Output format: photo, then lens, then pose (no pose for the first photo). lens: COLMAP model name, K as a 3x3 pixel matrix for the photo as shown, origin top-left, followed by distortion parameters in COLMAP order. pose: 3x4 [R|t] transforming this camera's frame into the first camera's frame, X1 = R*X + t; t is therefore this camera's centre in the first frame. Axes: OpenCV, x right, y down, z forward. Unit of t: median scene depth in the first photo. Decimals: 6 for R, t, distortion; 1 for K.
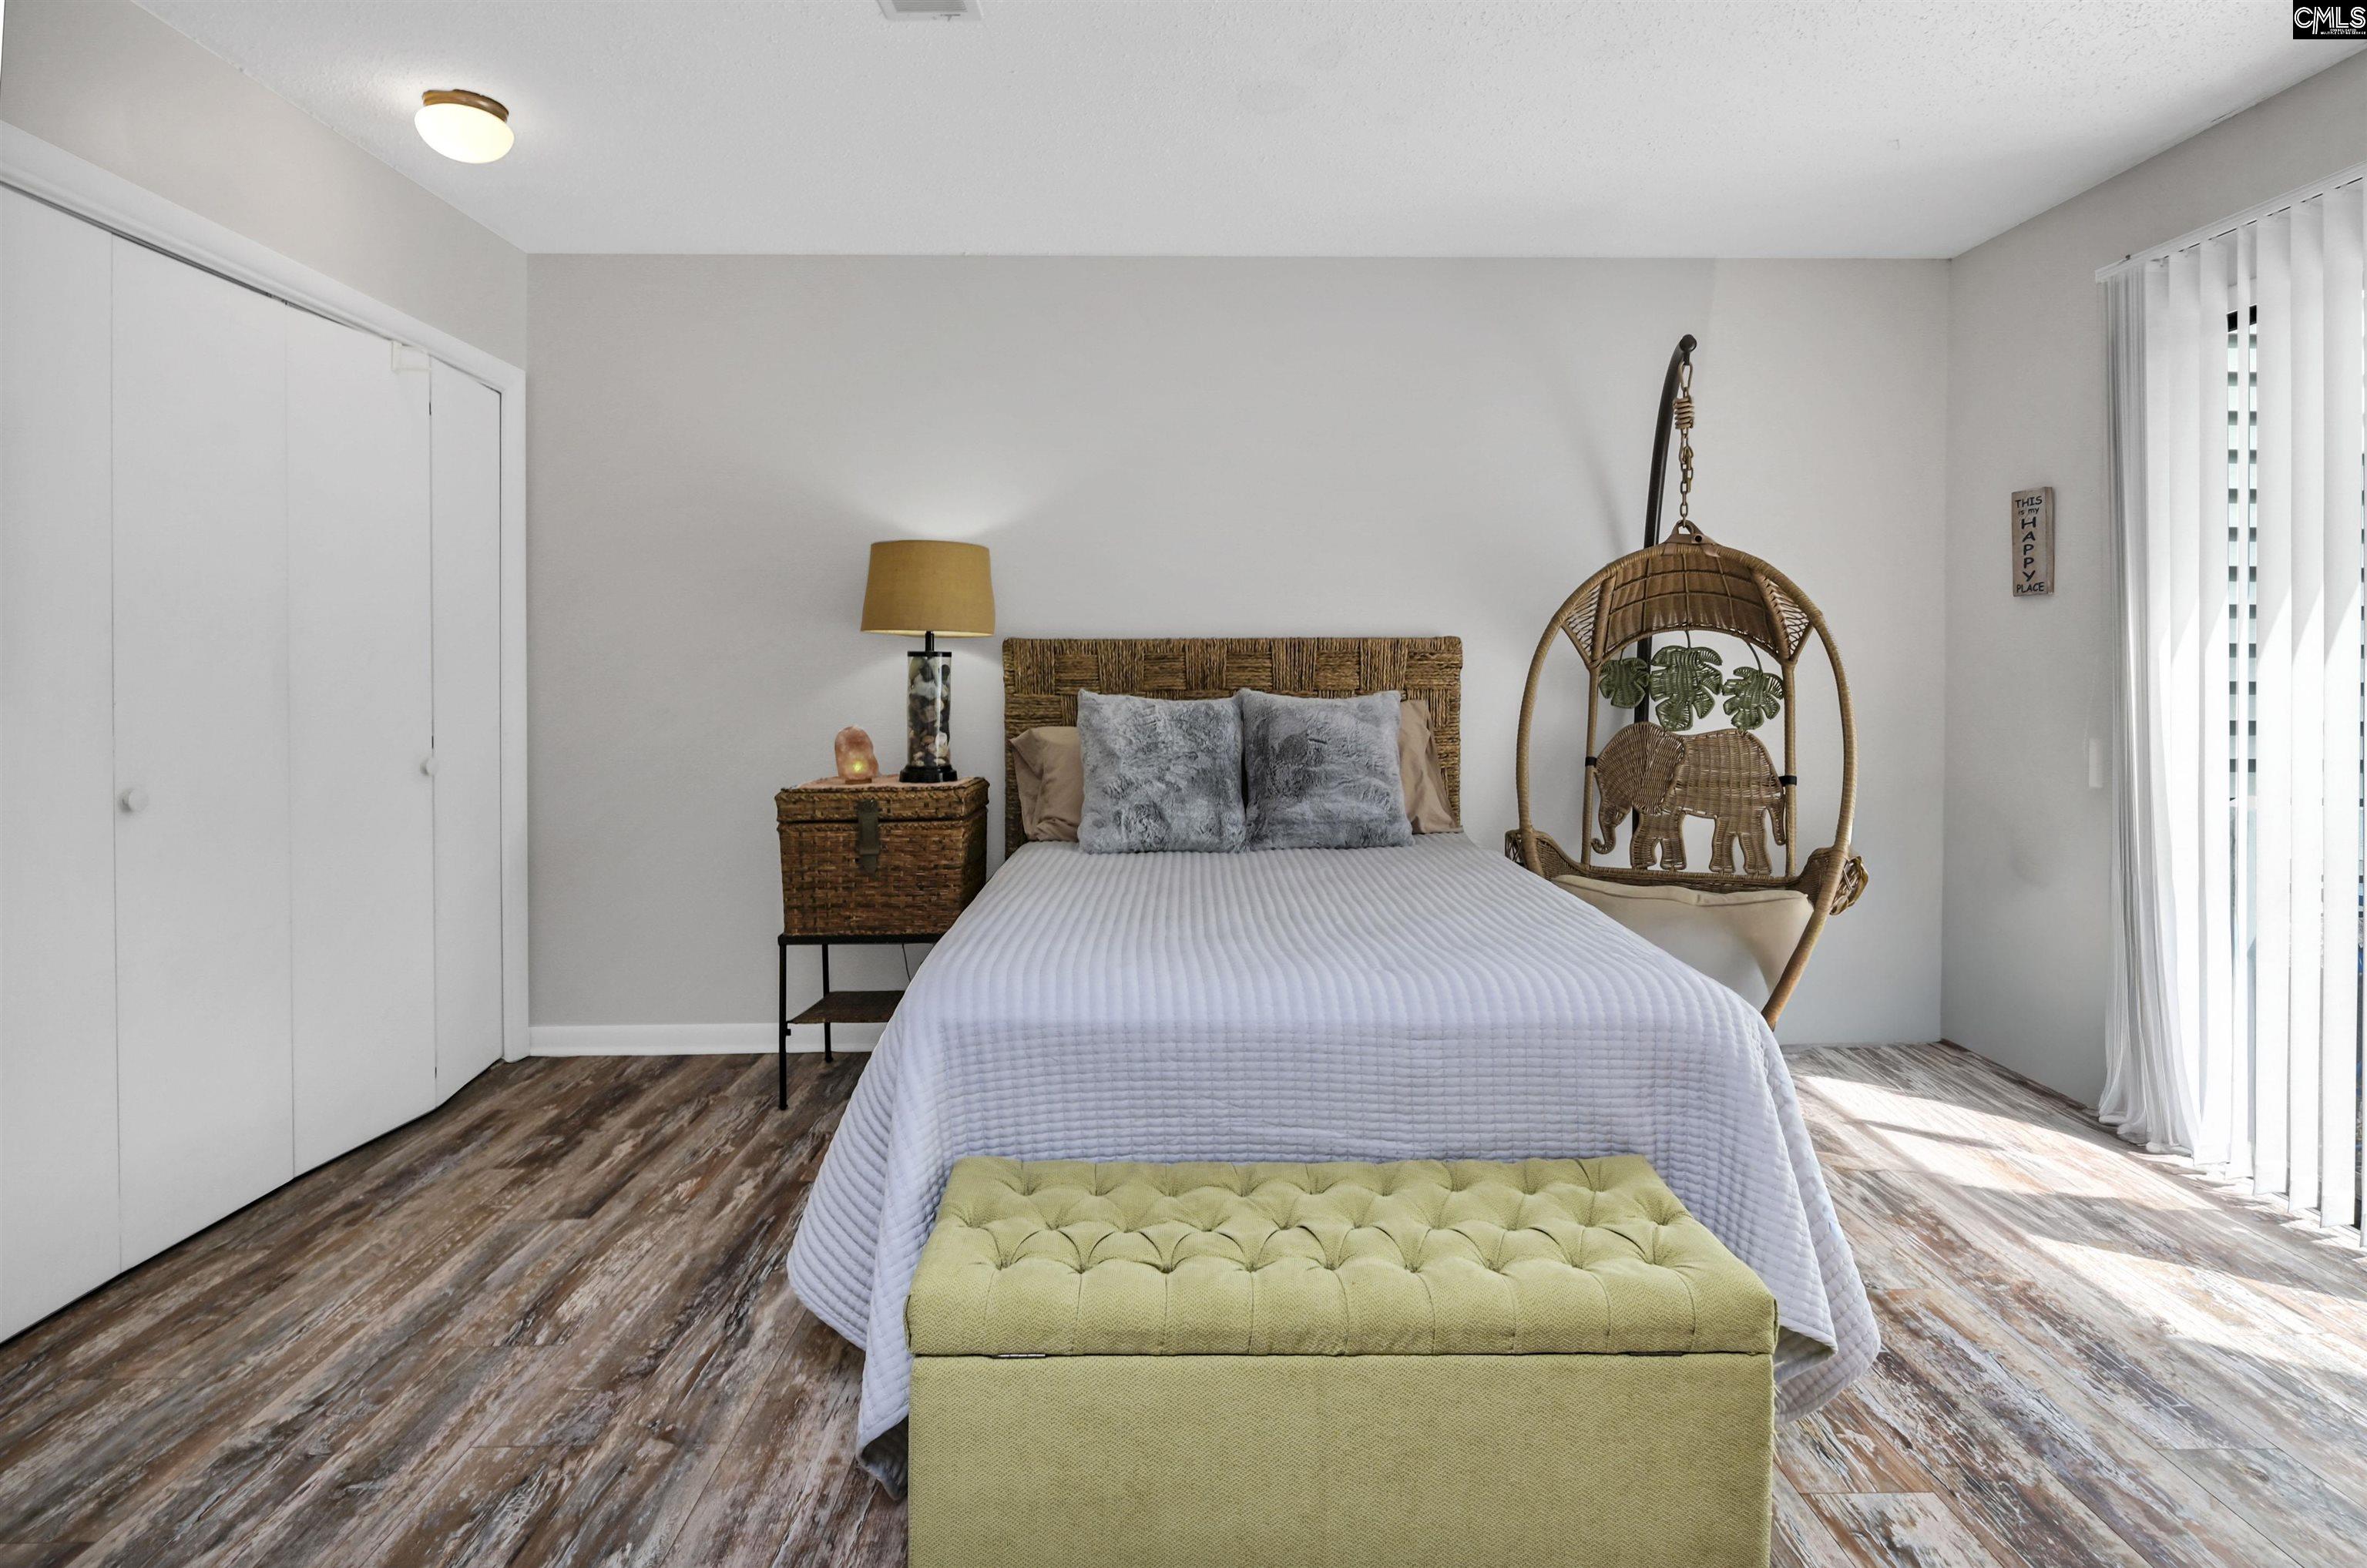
lens RADIAL K [[1268.8, 0, 1178.5], [0, 1268.8, 688.3], [0, 0, 1]] dist [-0.002419, -0.003986]
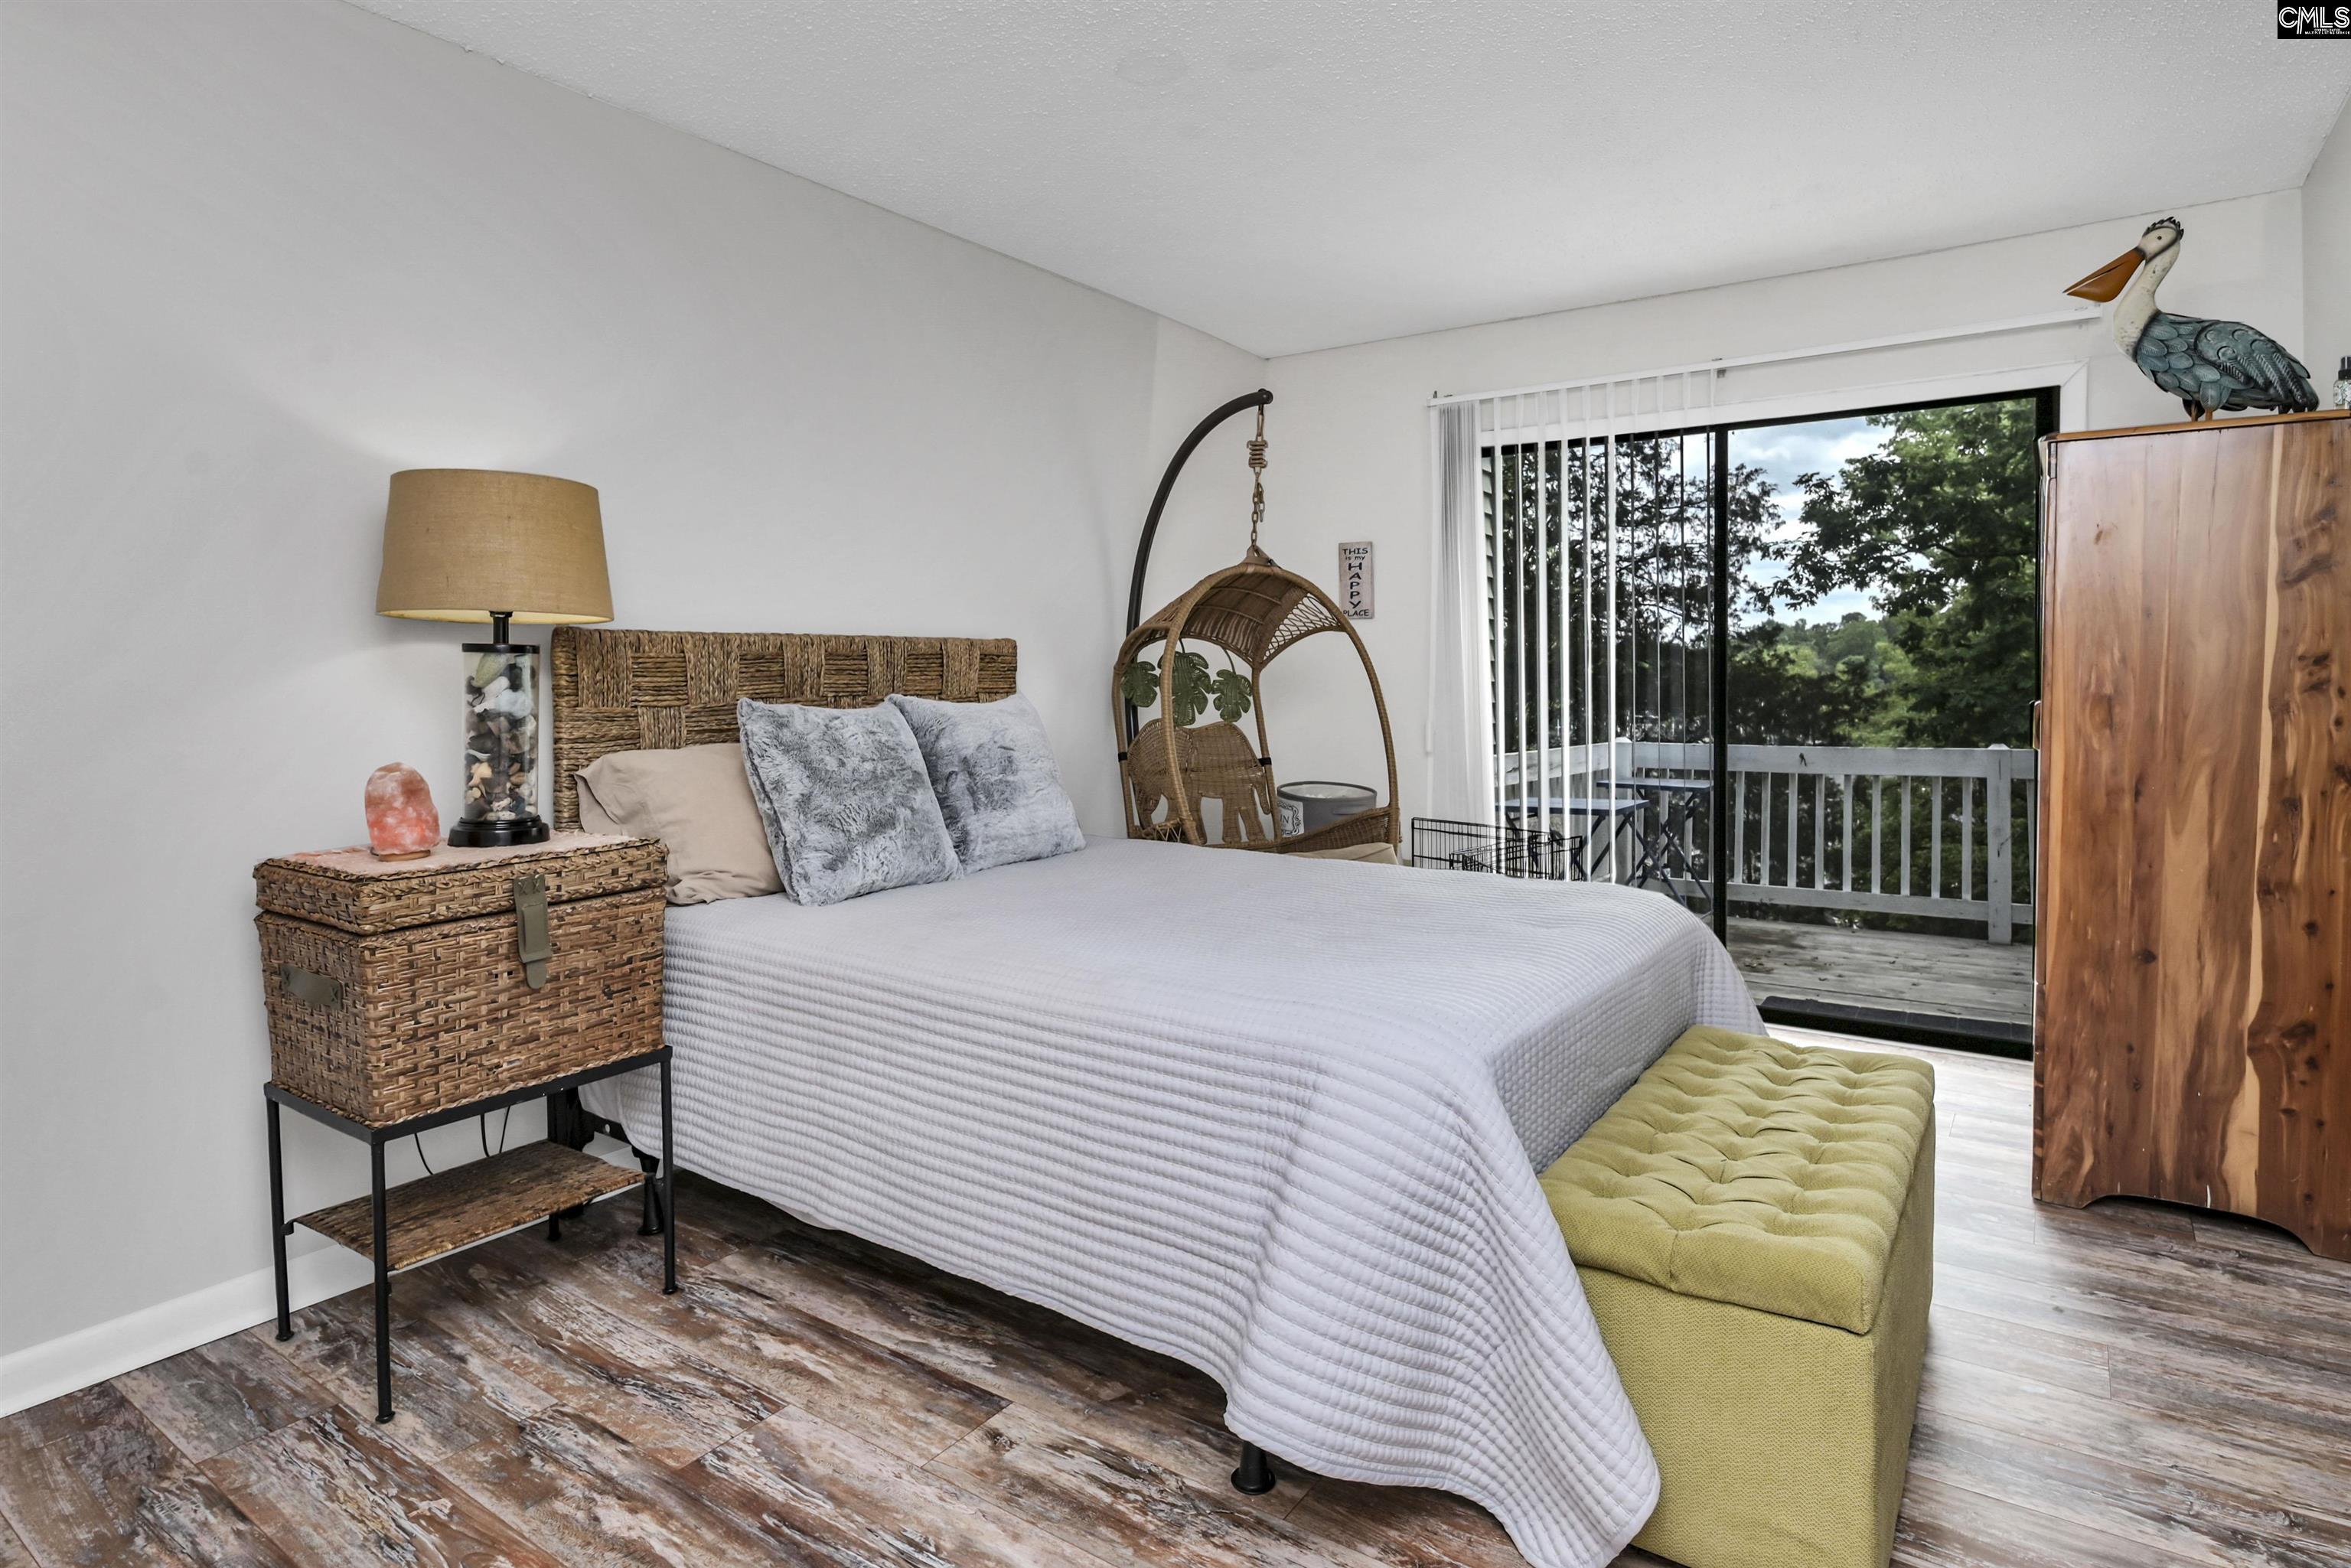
lens RADIAL K [[1262.0, 0, 1196.7], [0, 1262.0, 694.5], [0, 0, 1]] dist [-0.001463, -0.004923]
pose [[0.566862, -0.014147, 0.823692, -0.575403], [0.010565, 0.999895, 0.009903, -0.006044], [-0.823745, 0.003088, 0.566952, 0.361052]]
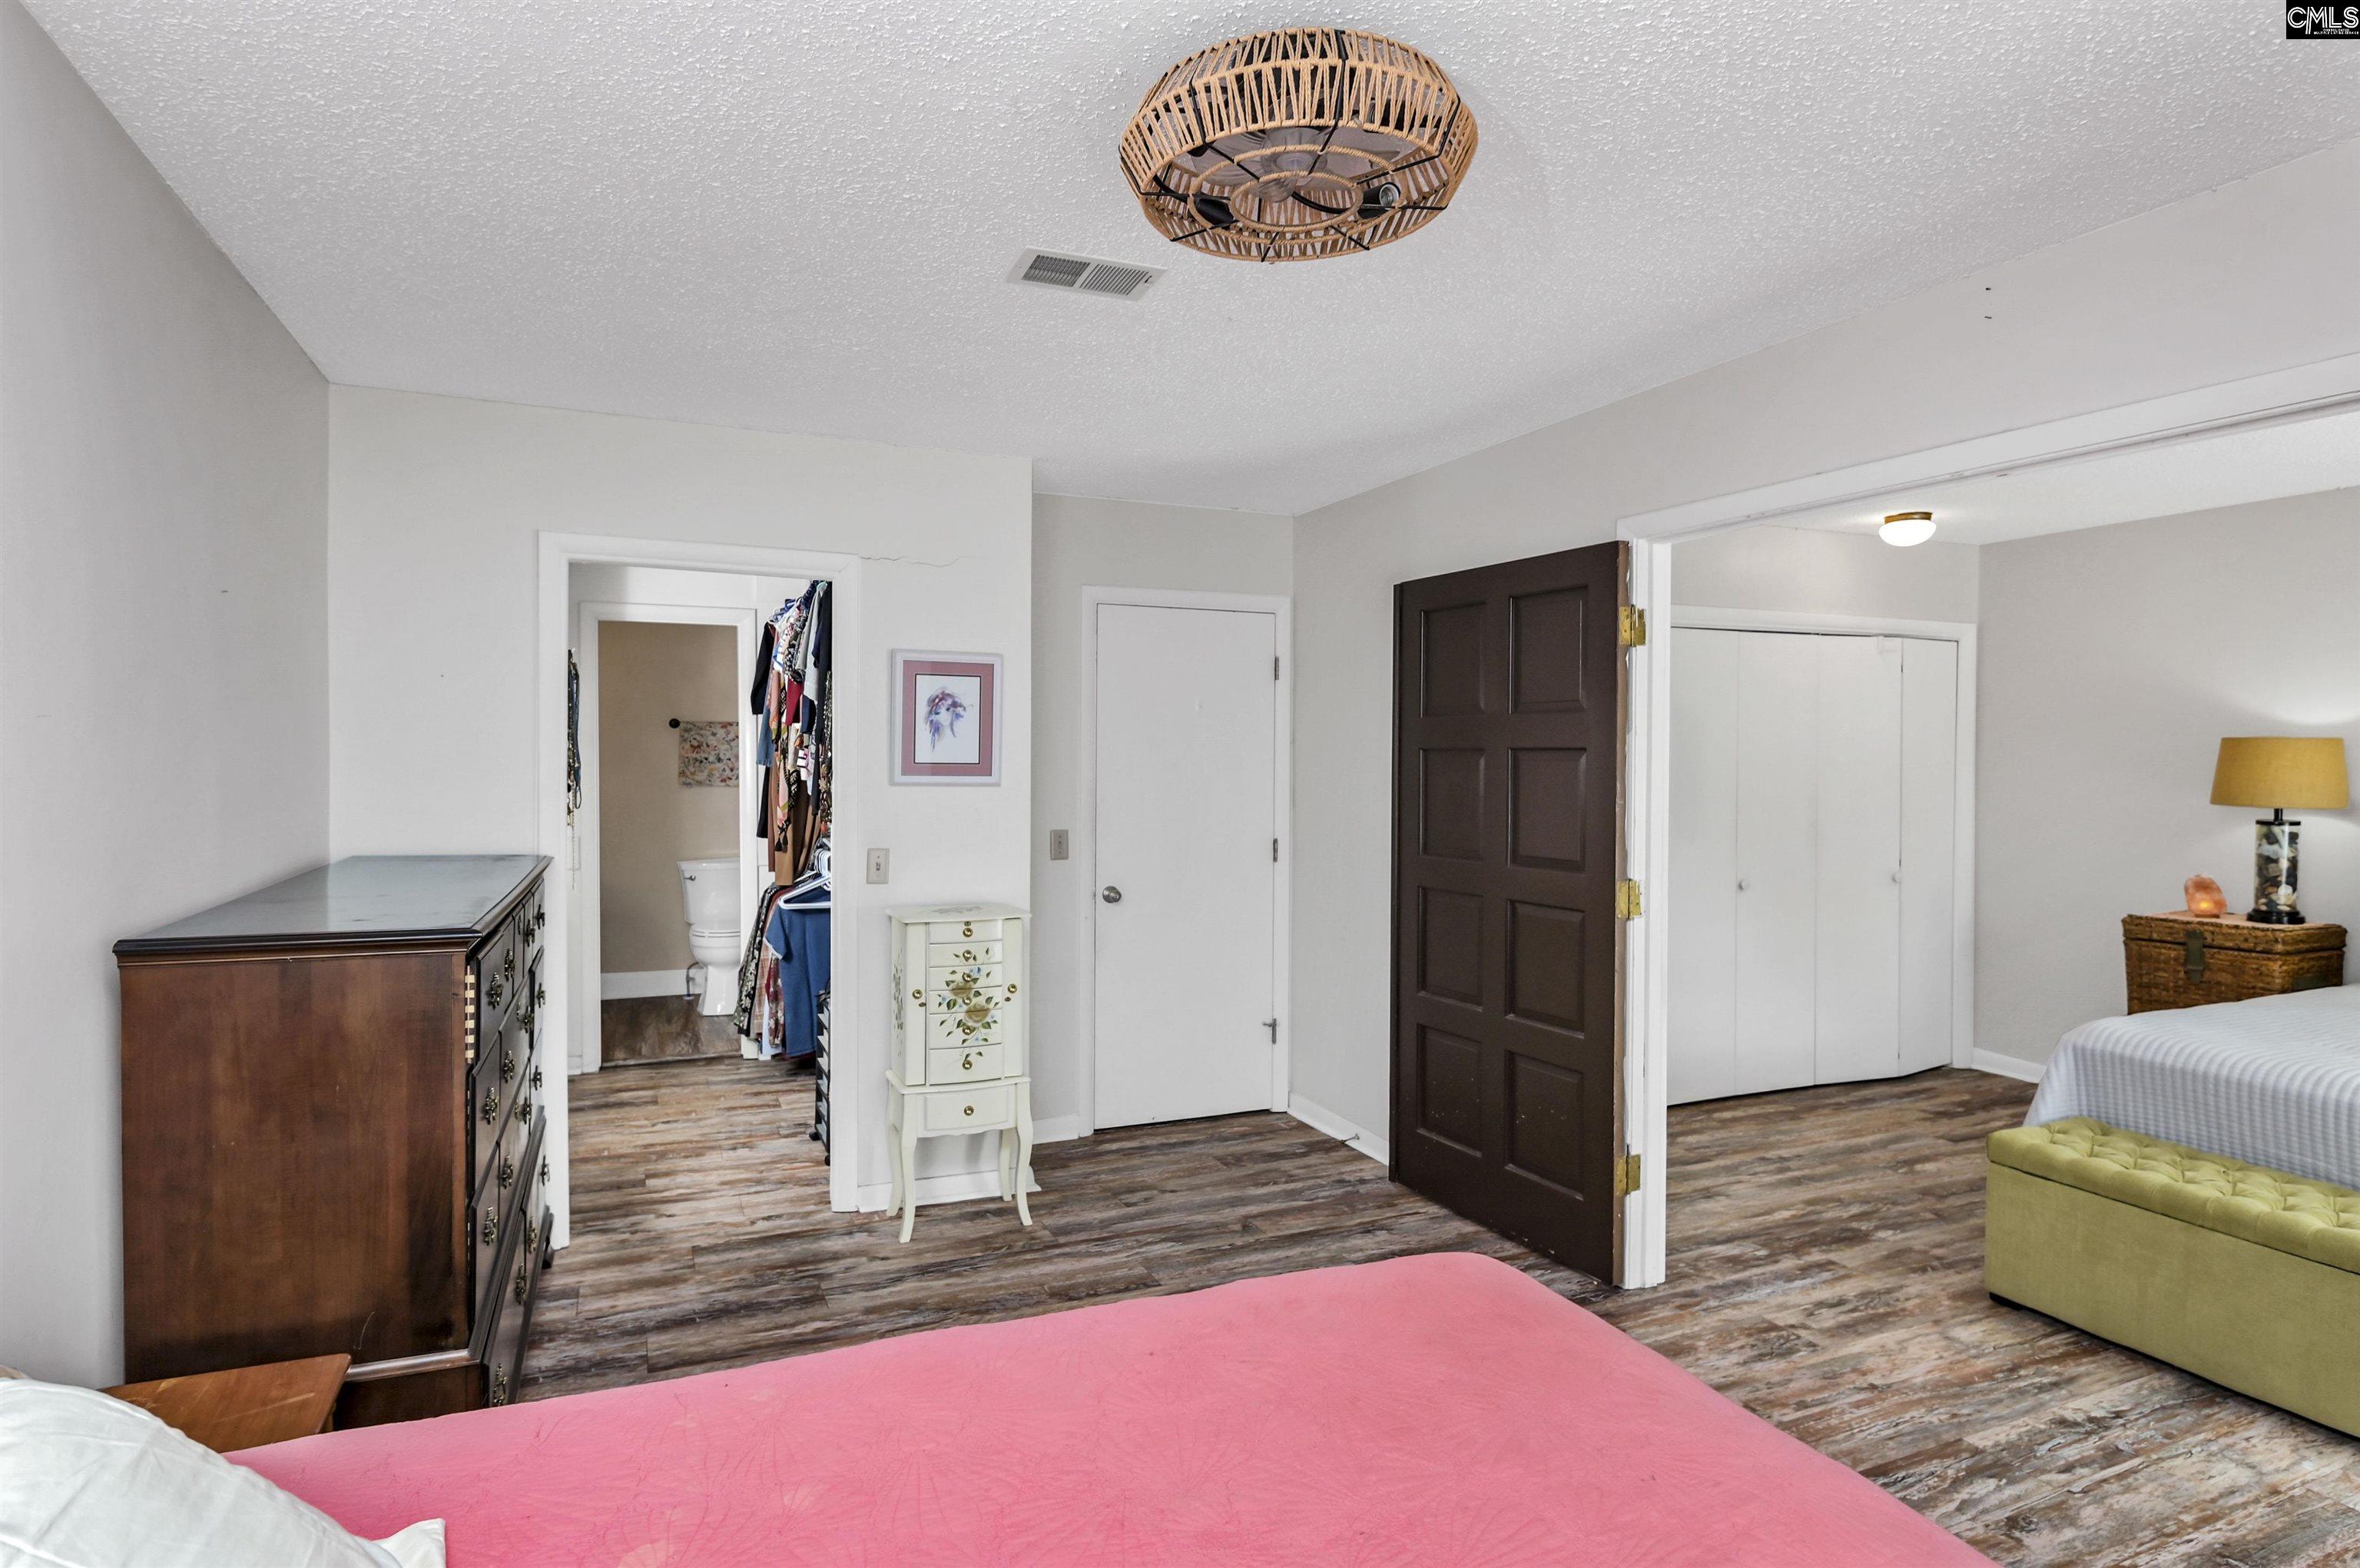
lens RADIAL K [[1266.9, 0, 1173.2], [0, 1266.9, 773.5], [0, 0, 1]] dist [-0.001463, -0.004923]
pose [[0.401050, 0.018707, -0.915865, 0.564995], [-0.012700, 0.999809, 0.014860, -0.088847], [0.915968, 0.005672, 0.401211, -0.571853]]
